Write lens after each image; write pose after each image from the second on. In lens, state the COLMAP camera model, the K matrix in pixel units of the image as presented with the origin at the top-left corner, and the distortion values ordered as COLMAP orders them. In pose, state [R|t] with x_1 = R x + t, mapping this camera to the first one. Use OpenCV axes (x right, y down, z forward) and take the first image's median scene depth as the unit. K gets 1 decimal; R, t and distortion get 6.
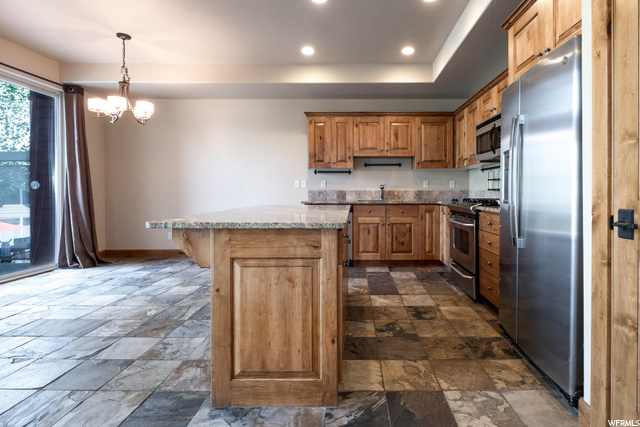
lens RADIAL K [[317.7, 0, 355.1], [0, 317.7, 194.3], [0, 0, 1]] dist [0.004490, -0.000550]
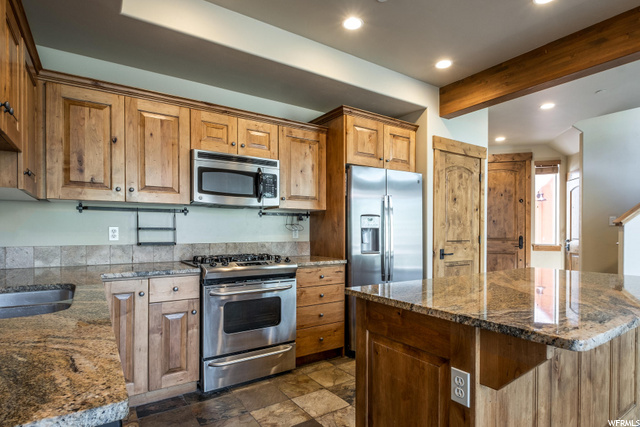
lens RADIAL K [[342.0, 0, 320.0], [0, 342.0, 234.7], [0, 0, 1]] dist [0.001188, -0.001430]
pose [[-0.557852, -0.007672, 0.829905, -0.453997], [0.007759, 0.999865, 0.014459, -0.055222], [-0.829904, 0.014505, -0.557718, 1.476291]]
